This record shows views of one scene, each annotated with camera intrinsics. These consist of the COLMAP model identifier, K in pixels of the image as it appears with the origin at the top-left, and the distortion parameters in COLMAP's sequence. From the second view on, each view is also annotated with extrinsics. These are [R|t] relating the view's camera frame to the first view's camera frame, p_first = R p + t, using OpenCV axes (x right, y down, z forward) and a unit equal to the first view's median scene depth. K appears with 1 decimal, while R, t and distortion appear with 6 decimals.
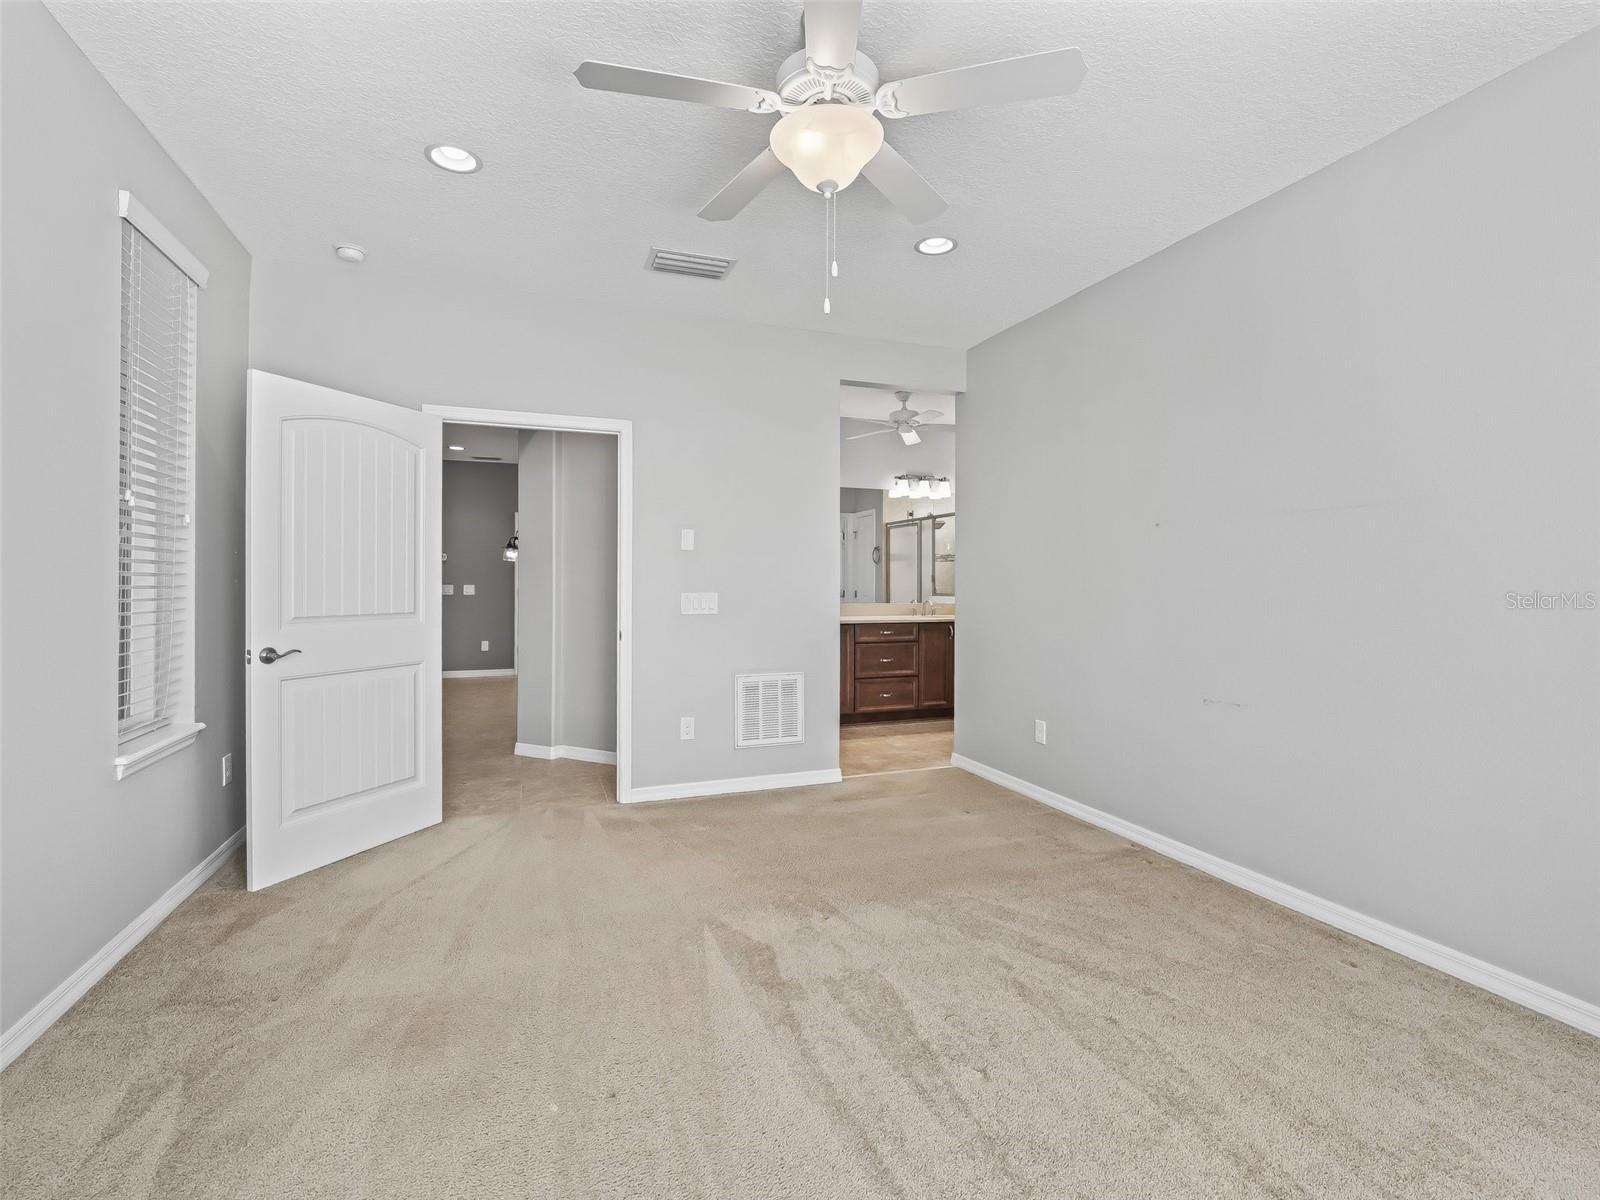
lens RADIAL K [[744.5, 0, 798.7], [0, 744.5, 588.1], [0, 0, 1]] dist [-0.000187, -0.000299]
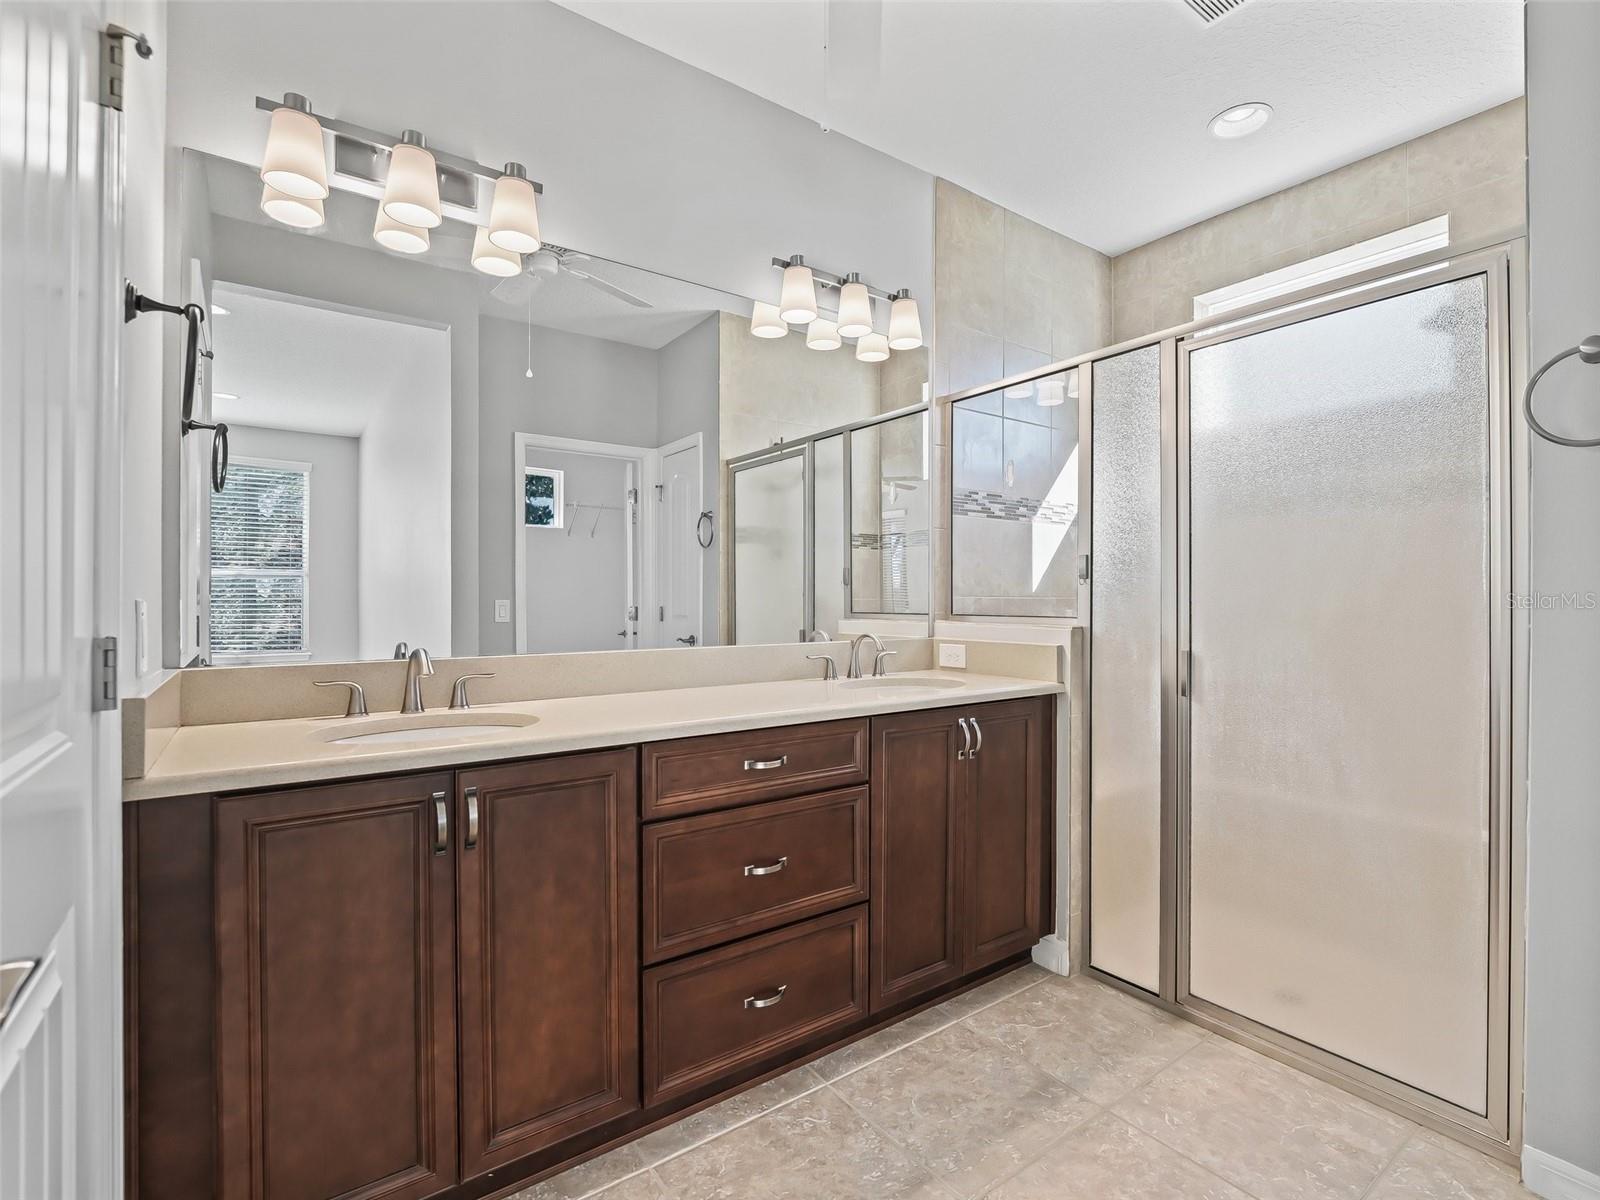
lens RADIAL K [[744.5, 0, 803.3], [0, 744.5, 600.1], [0, 0, 1]] dist [-0.000187, -0.000299]
pose [[0.967826, -0.000150, 0.251622, 0.053555], [0.002565, 0.999954, -0.009272, 0.003754], [-0.251609, 0.009619, 0.967781, 0.613457]]
